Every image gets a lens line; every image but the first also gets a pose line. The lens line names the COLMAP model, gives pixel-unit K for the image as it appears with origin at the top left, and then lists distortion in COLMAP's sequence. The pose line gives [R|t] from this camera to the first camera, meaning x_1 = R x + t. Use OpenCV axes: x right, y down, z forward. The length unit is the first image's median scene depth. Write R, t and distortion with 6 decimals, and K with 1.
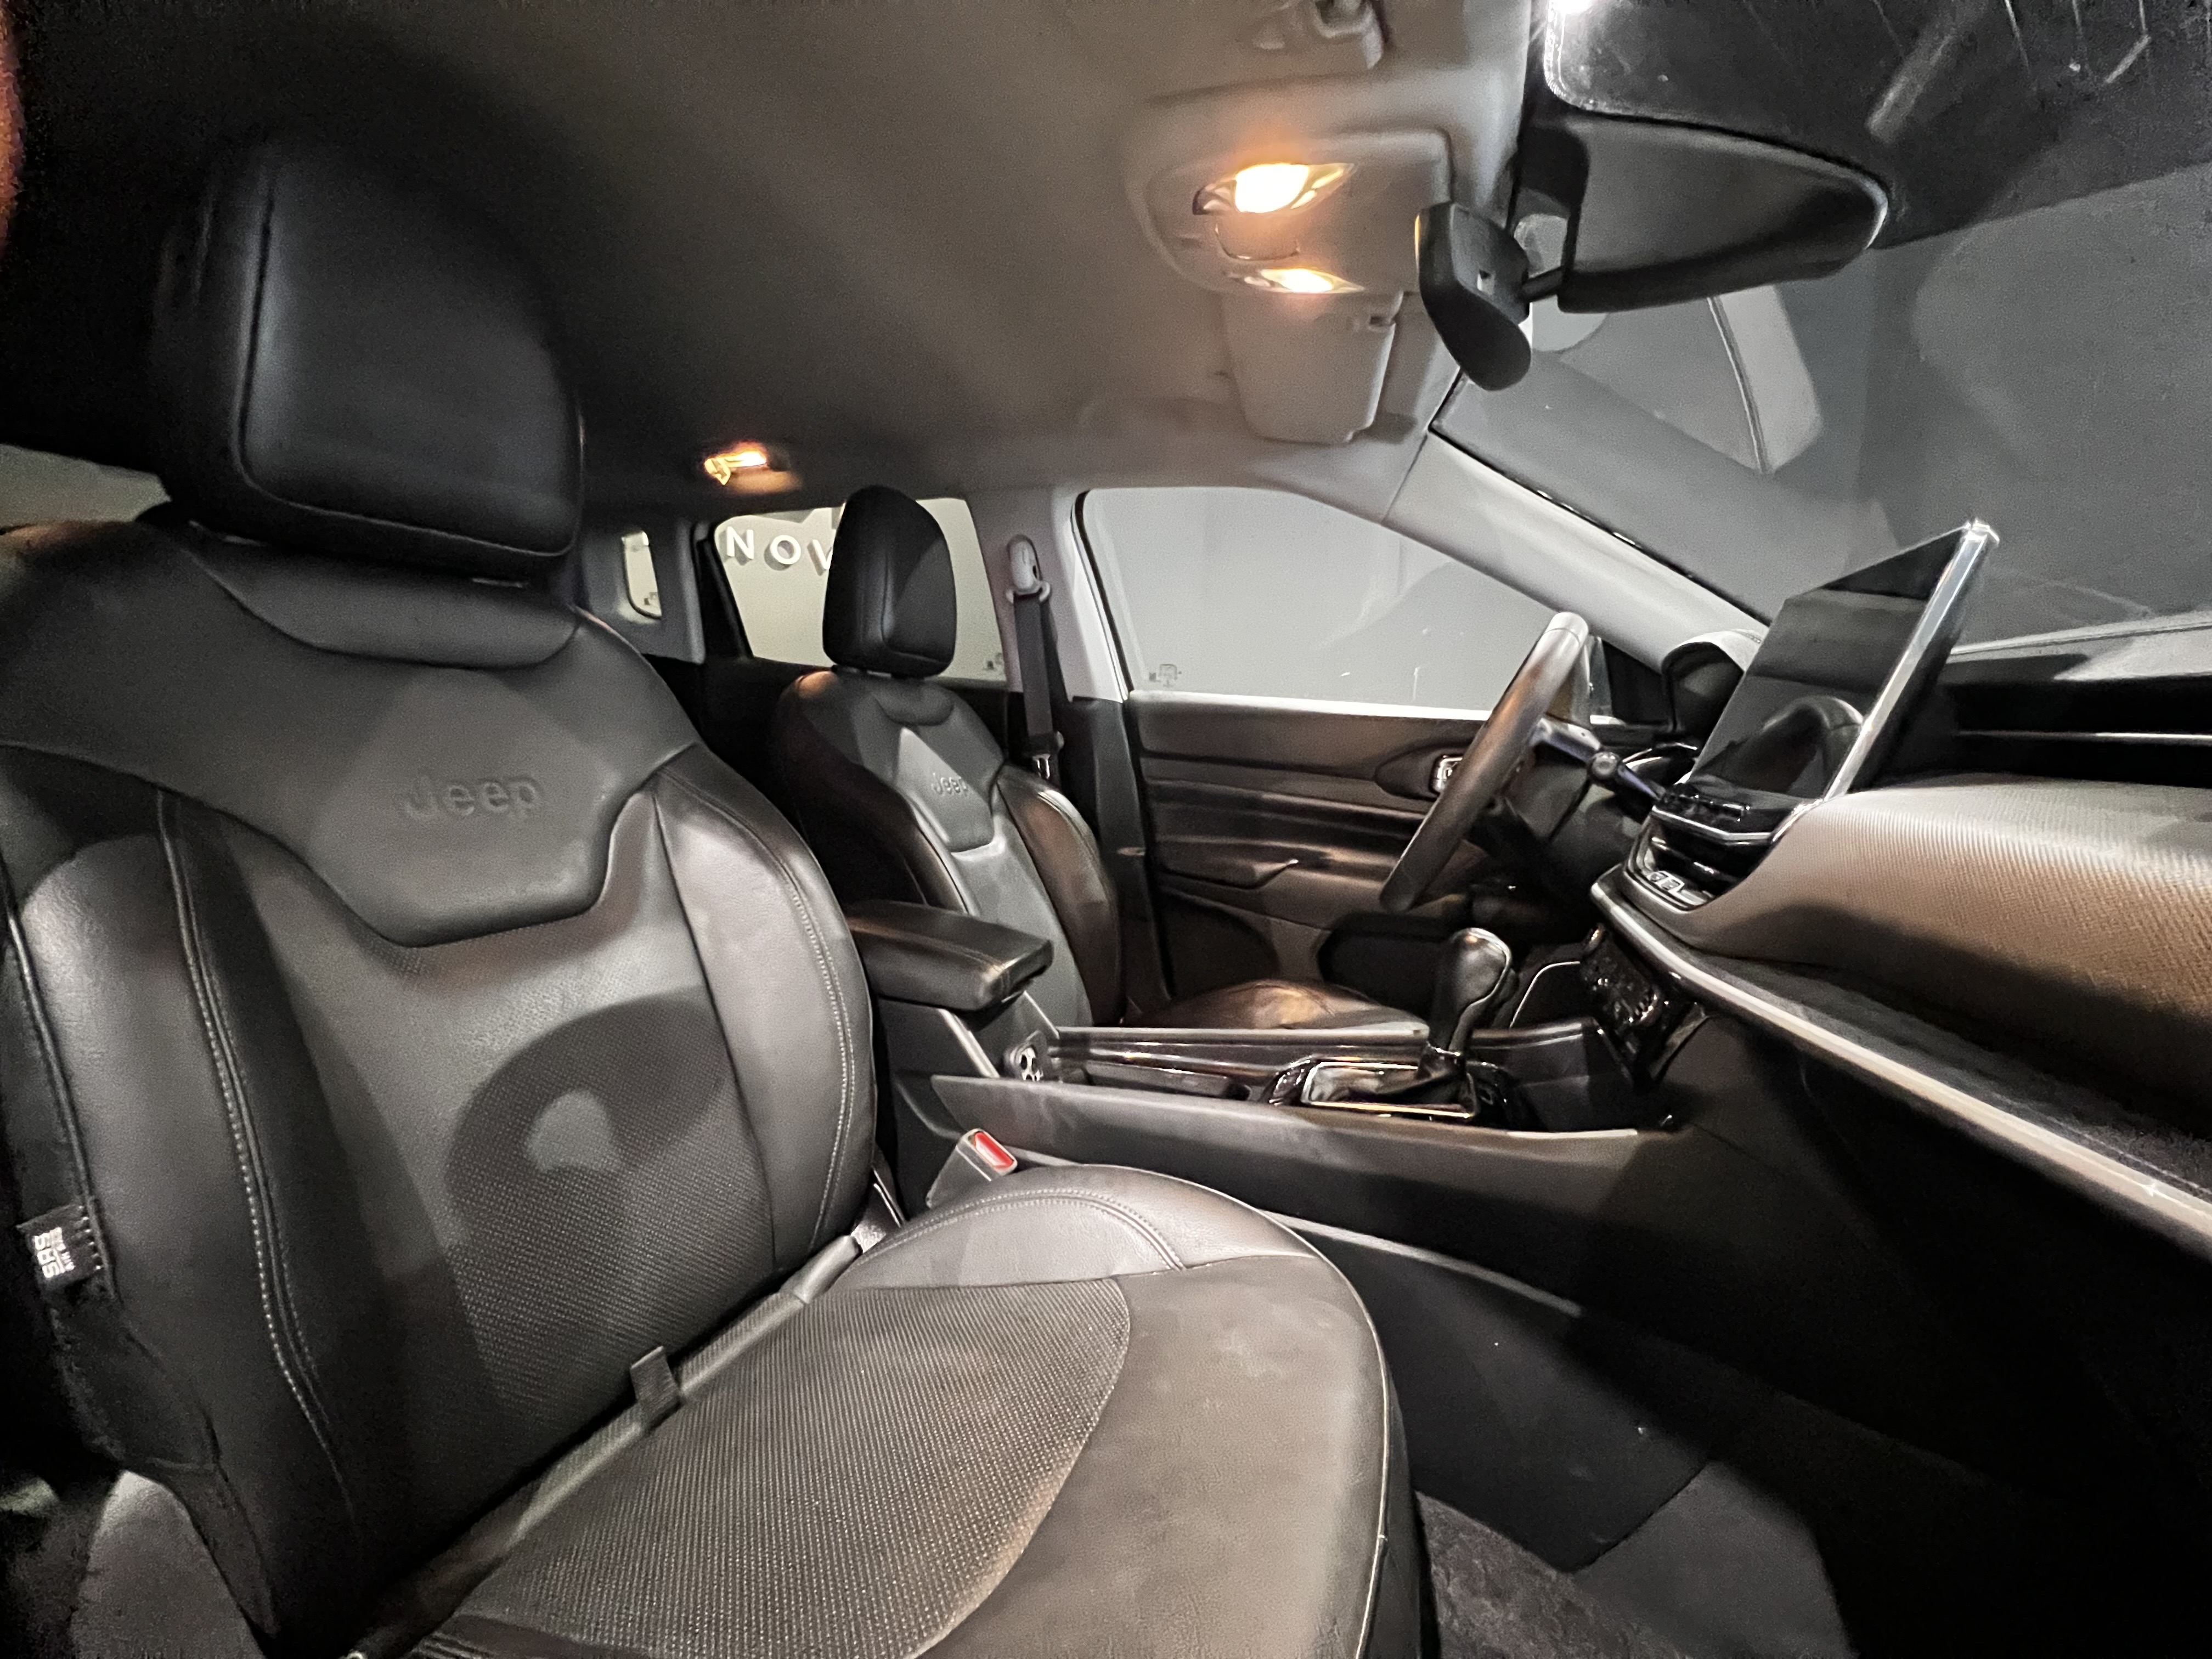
lens RADIAL K [[869.6, 0, 1105.6], [0, 869.6, 827.5], [0, 0, 1]] dist [-0.001565, 0.000145]
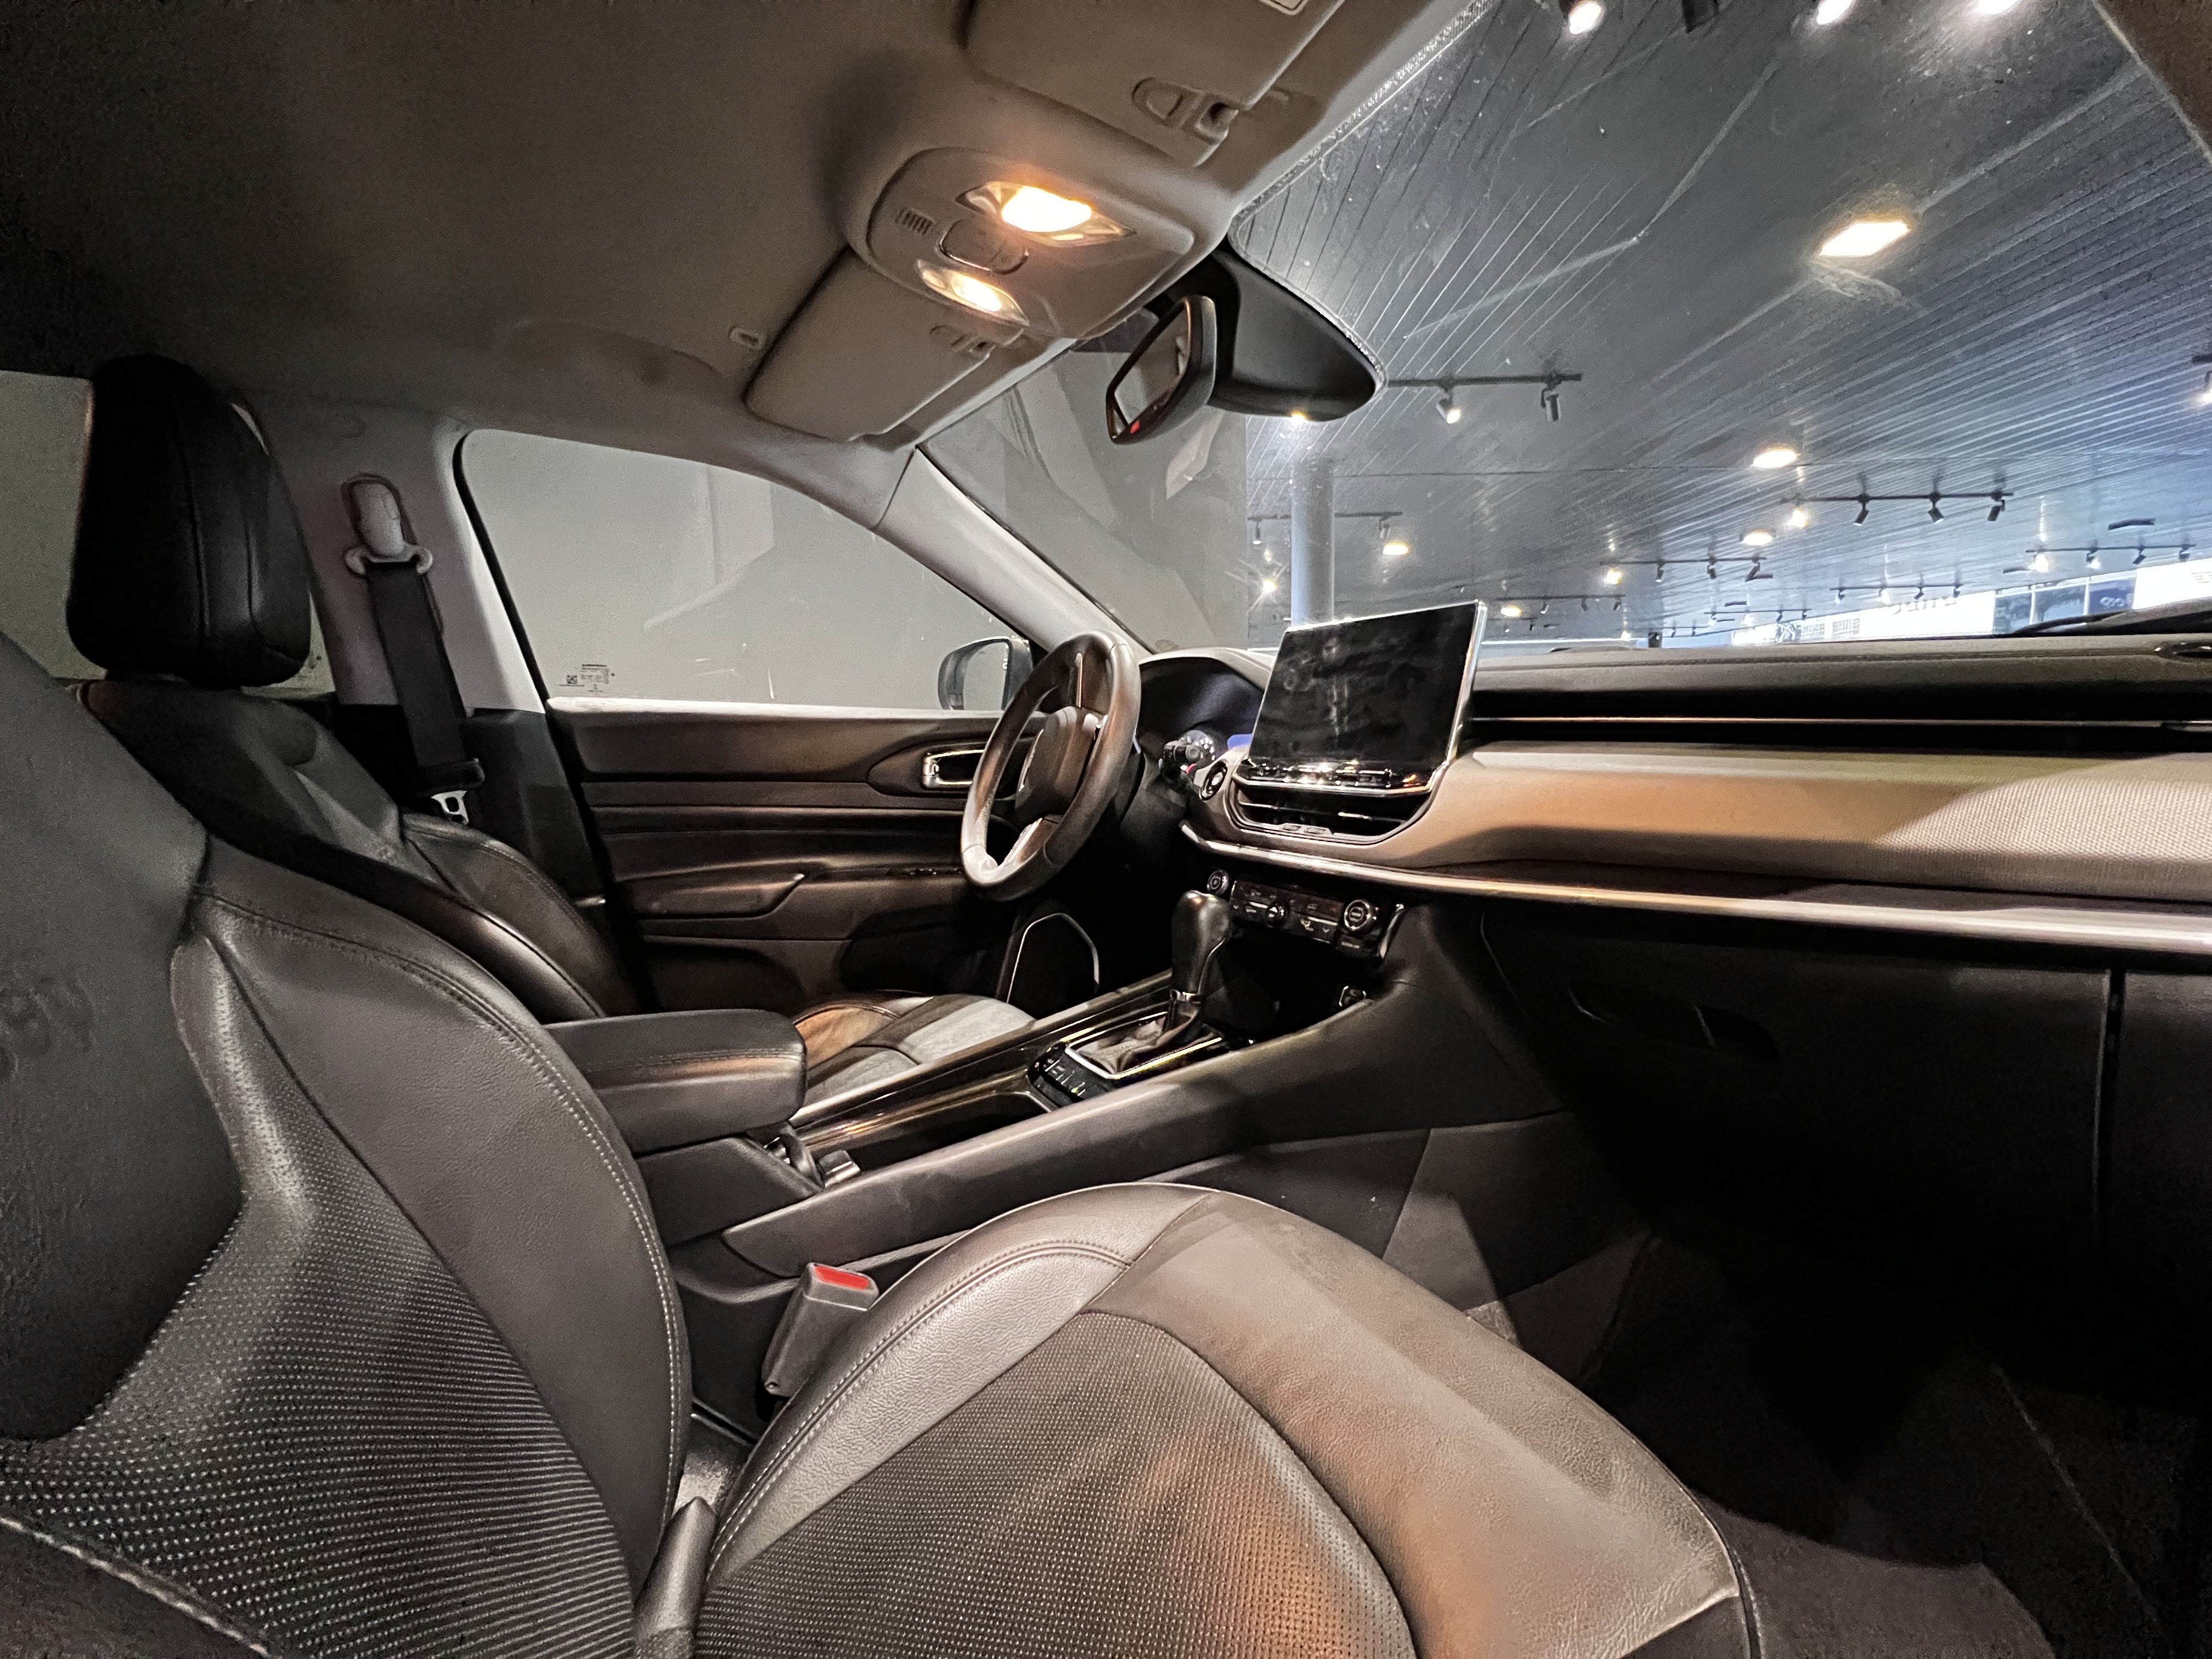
lens RADIAL K [[869.6, 0, 1100.4], [0, 869.6, 826.3], [0, 0, 1]] dist [-0.001565, 0.000145]
pose [[0.648985, -0.133163, 0.749057, -0.271072], [0.127775, 0.989656, 0.065230, -0.034547], [-0.749995, 0.053377, 0.659287, 0.134916]]
